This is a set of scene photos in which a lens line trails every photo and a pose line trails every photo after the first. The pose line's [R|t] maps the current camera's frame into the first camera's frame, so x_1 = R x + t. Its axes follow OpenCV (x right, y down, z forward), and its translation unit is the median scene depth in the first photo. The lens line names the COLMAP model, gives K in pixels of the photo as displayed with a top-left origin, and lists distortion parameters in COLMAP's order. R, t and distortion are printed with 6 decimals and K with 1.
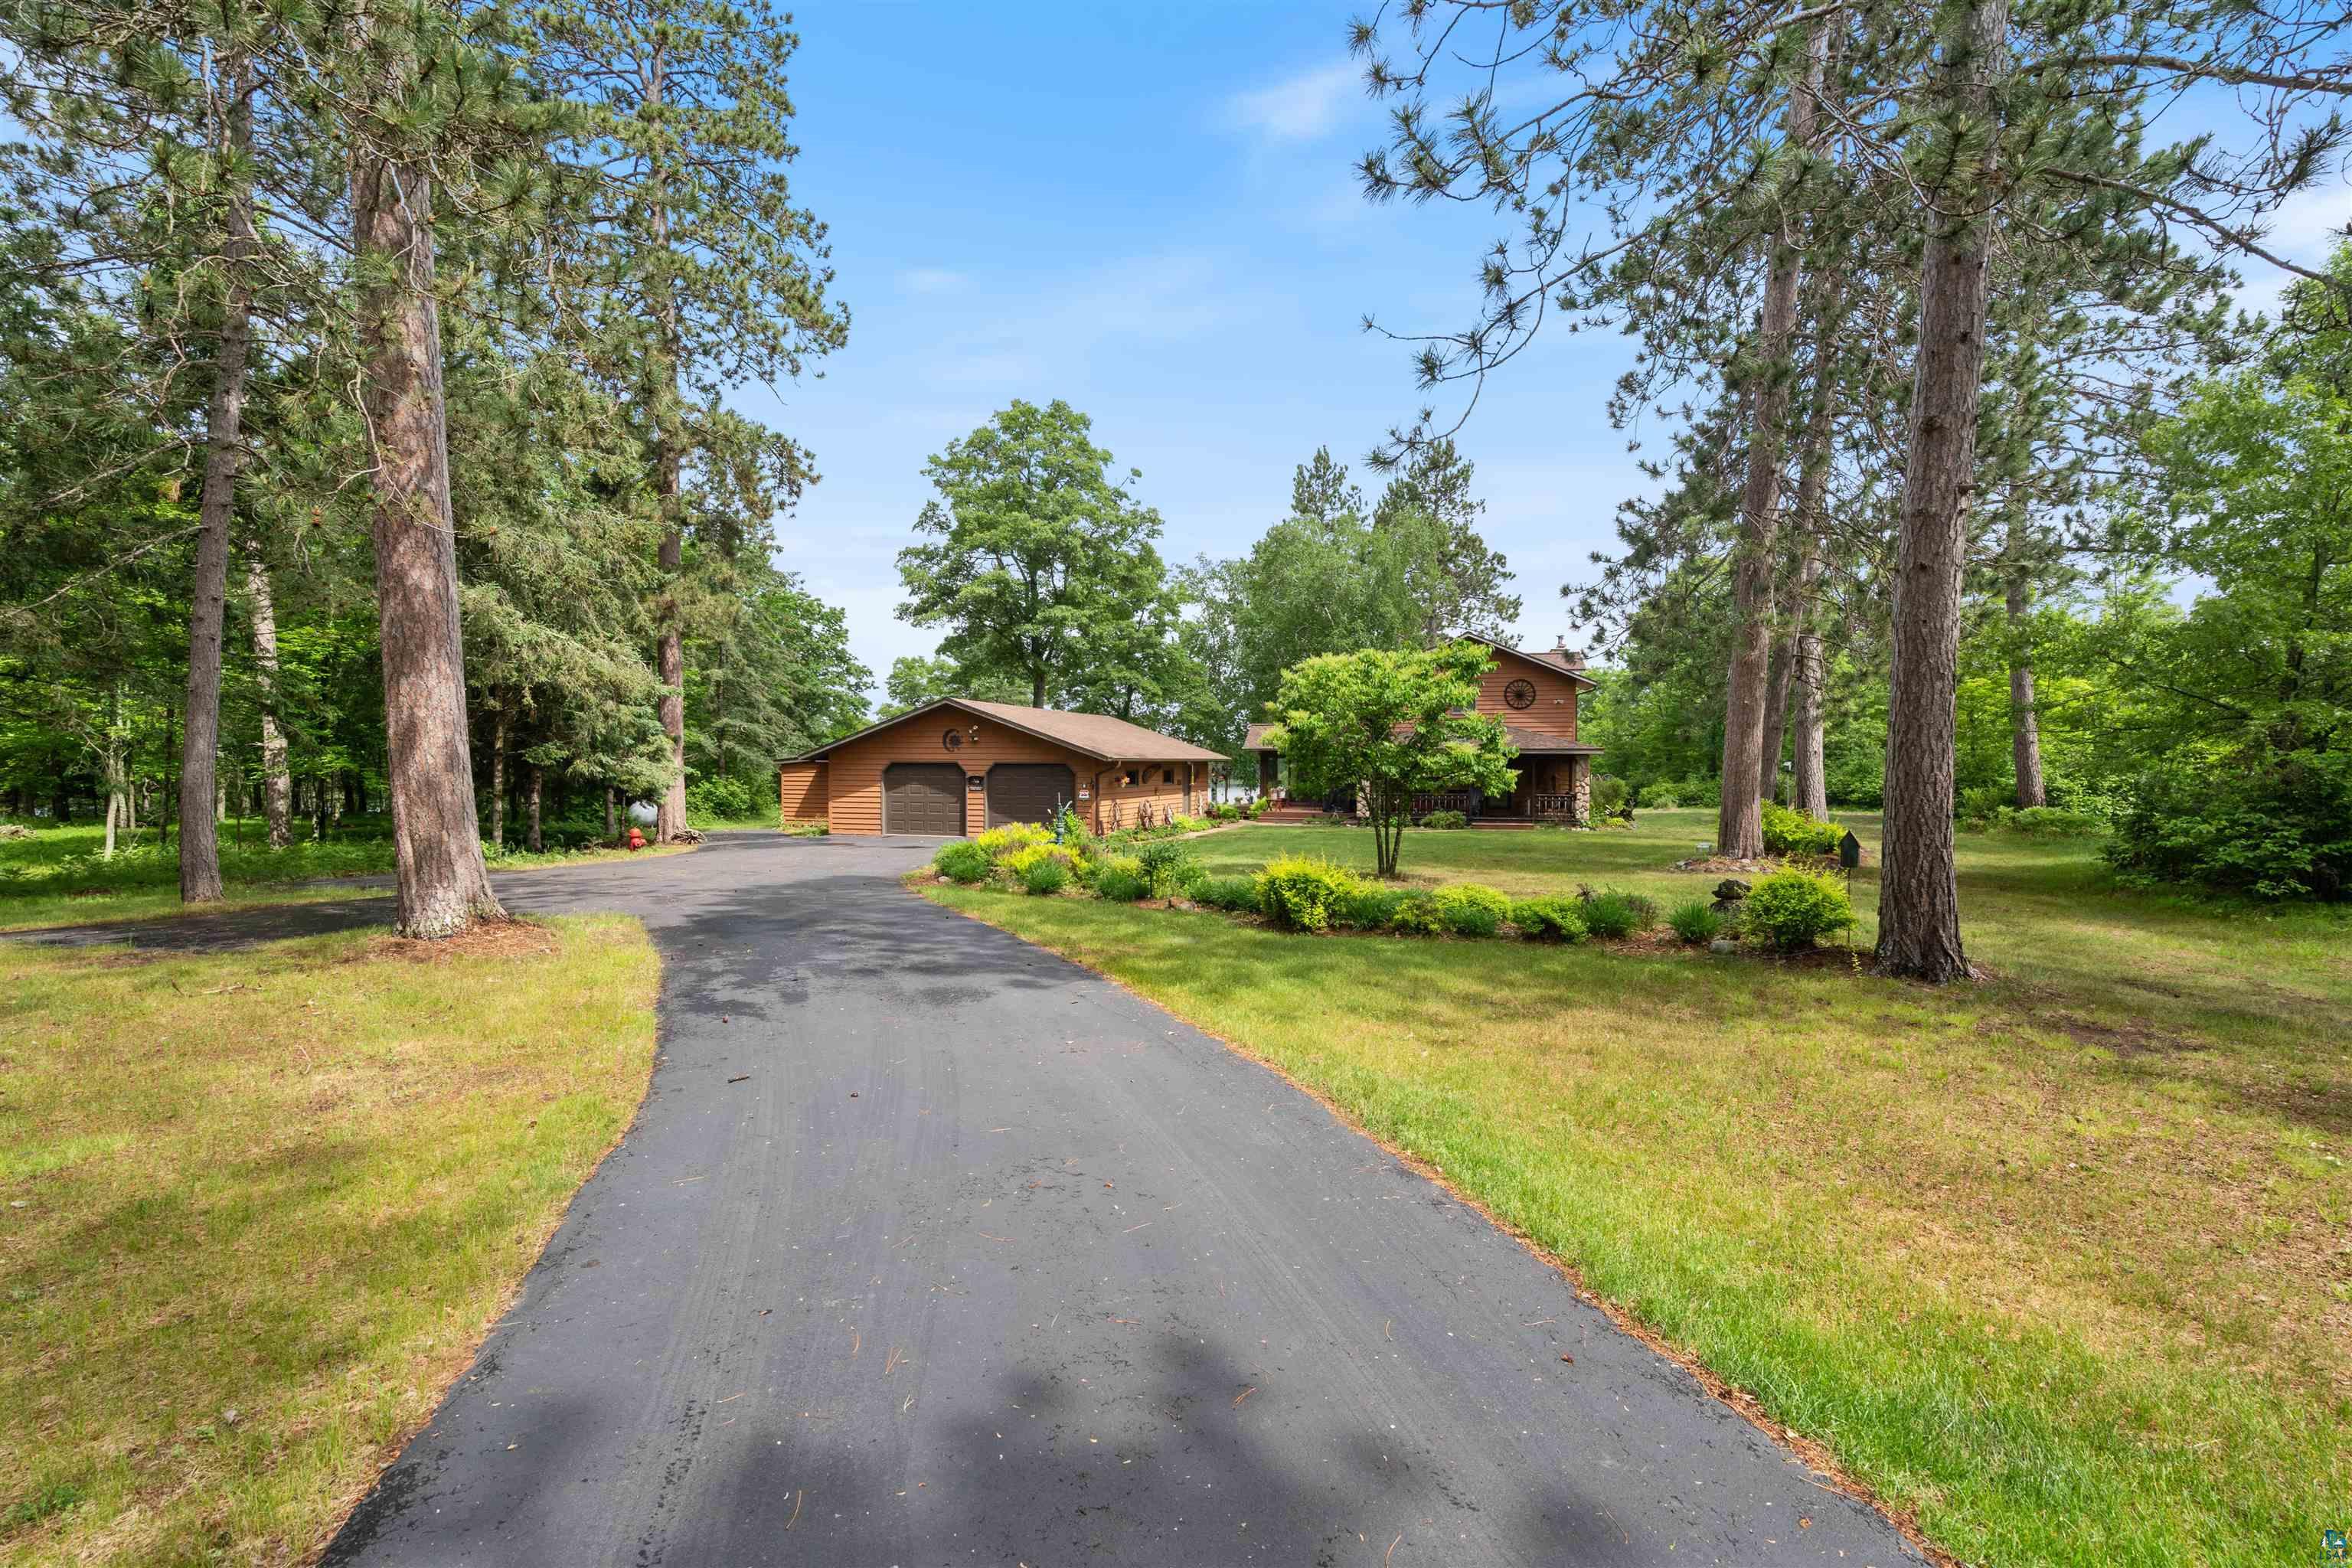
lens RADIAL K [[1093.0, 0, 1179.9], [0, 1093.0, 795.4], [0, 0, 1]] dist [-0.000948, 0.000494]
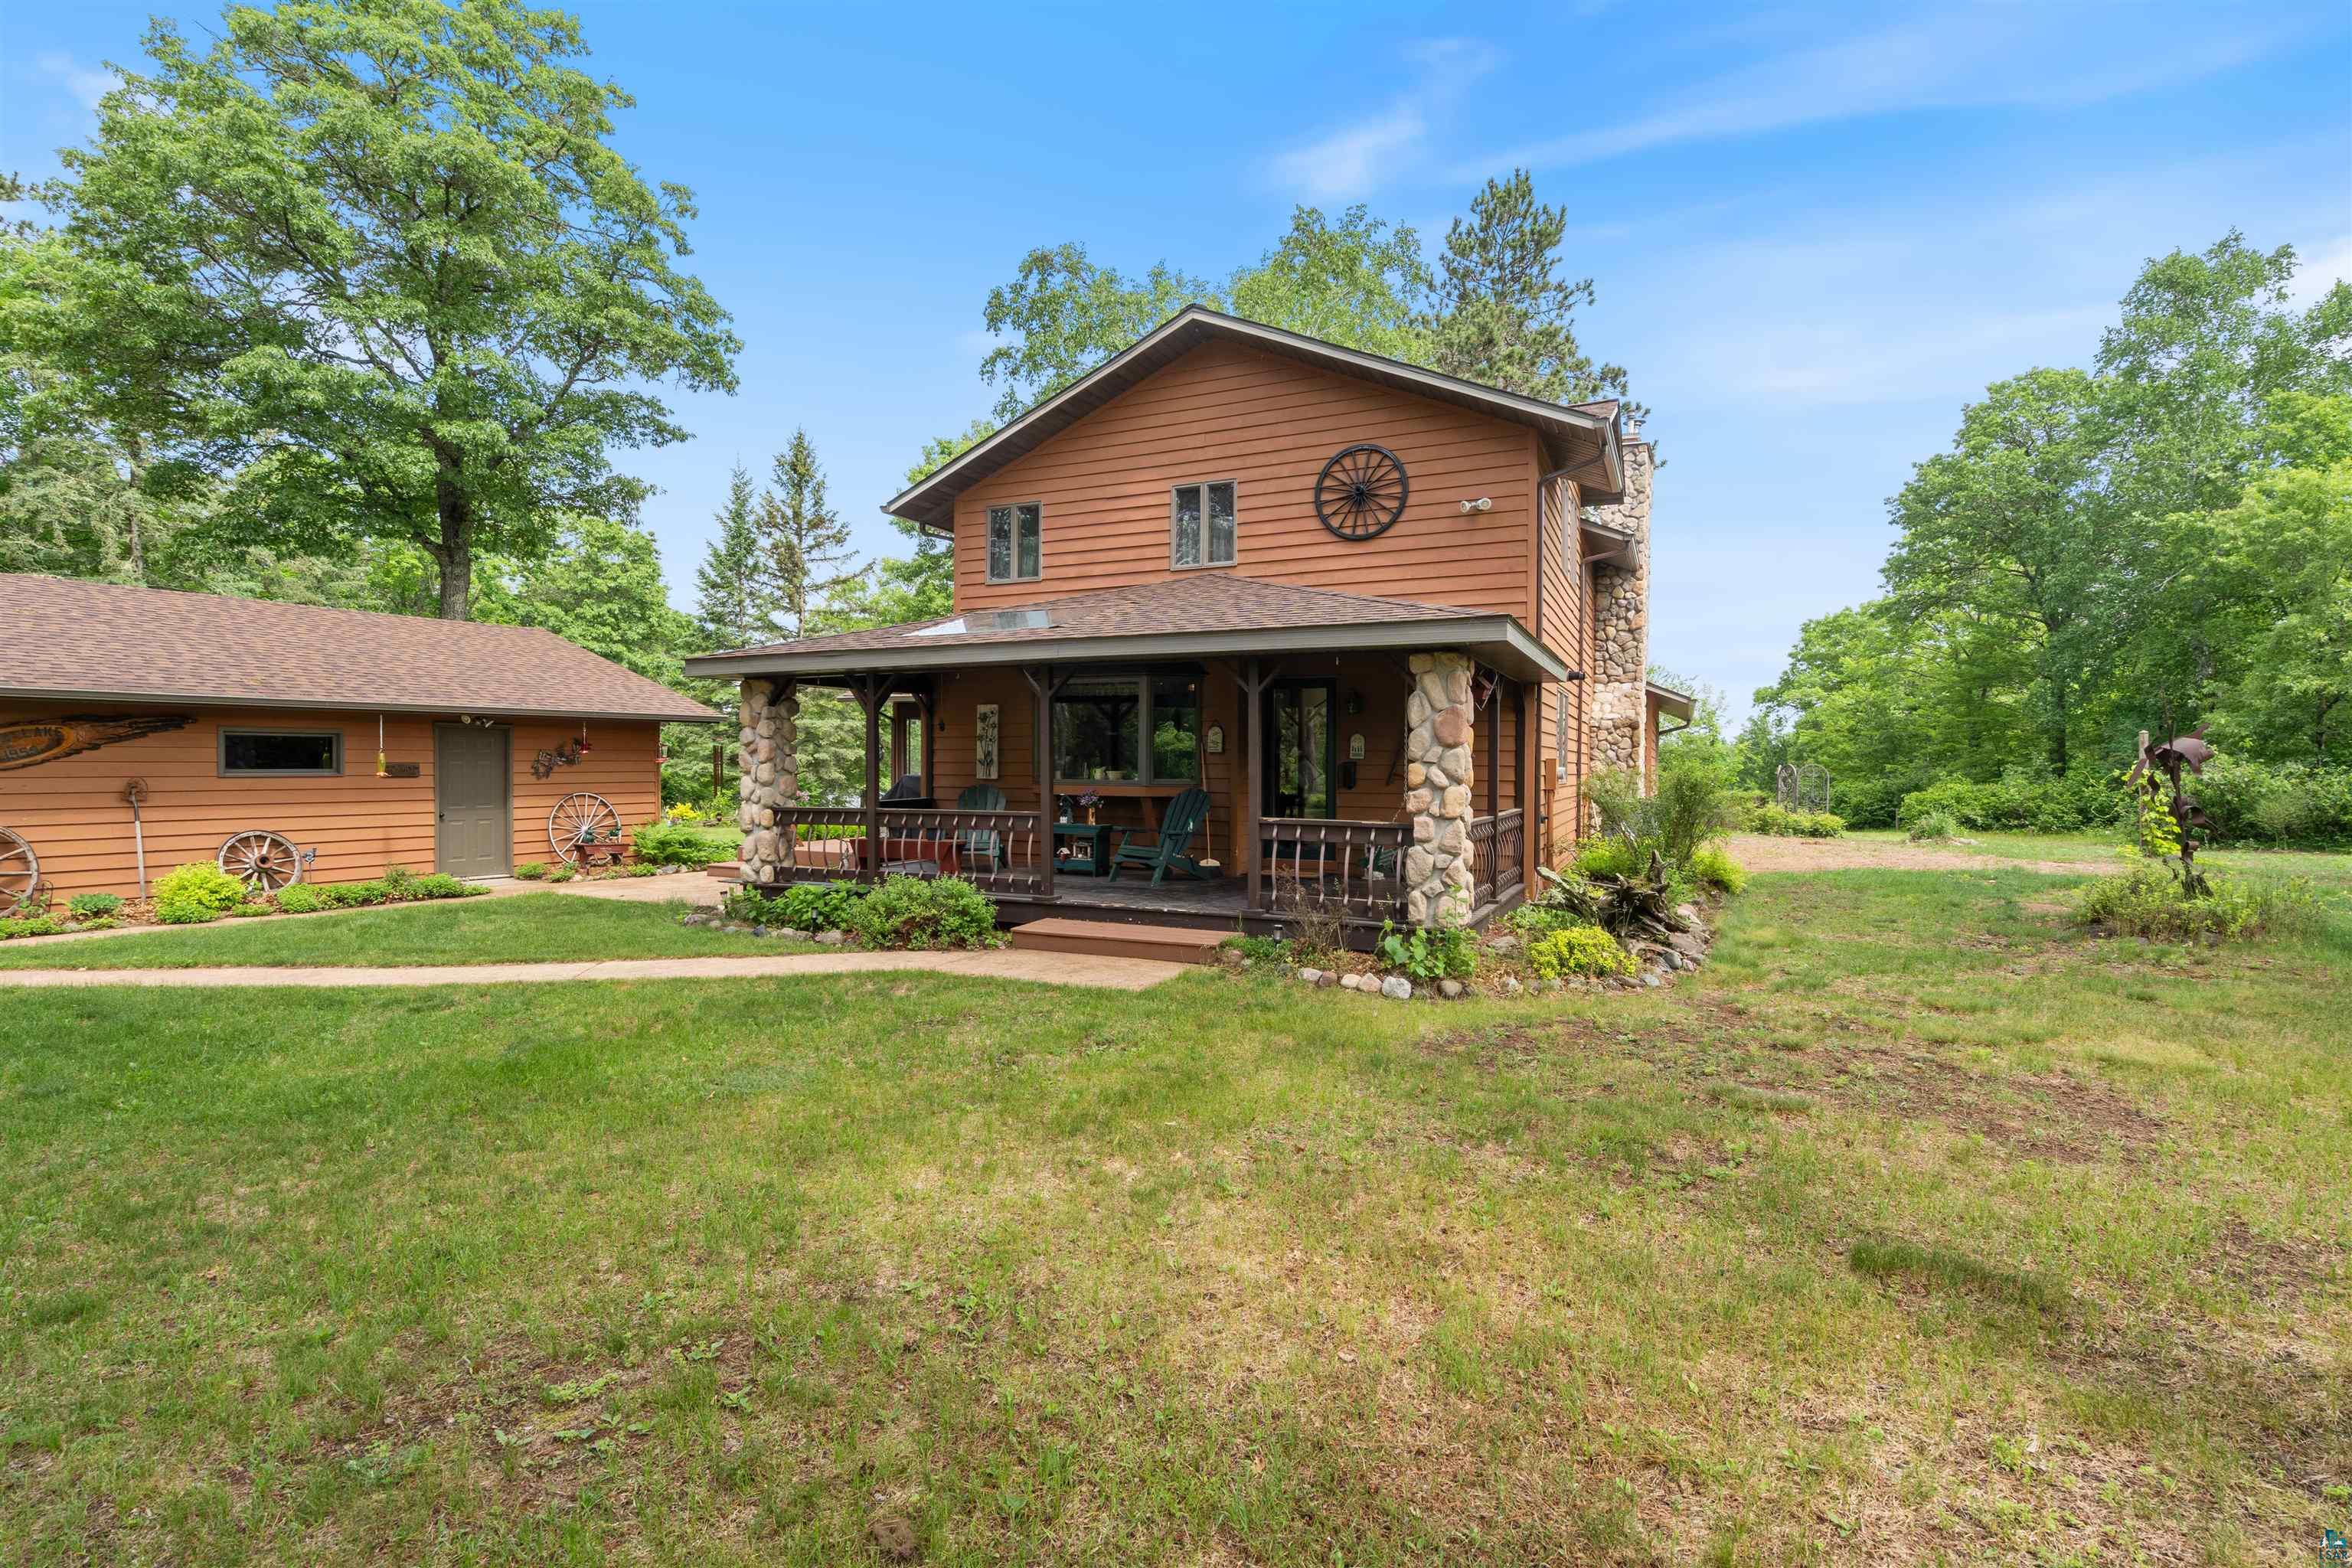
lens RADIAL K [[1093.0, 0, 1179.9], [0, 1093.0, 795.4], [0, 0, 1]] dist [-0.000948, 0.000494]
pose [[0.975374, 0.003598, -0.220529, 0.338835], [-0.004192, 0.999989, -0.002226, -0.004849], [0.220518, 0.003096, 0.975378, 0.699661]]
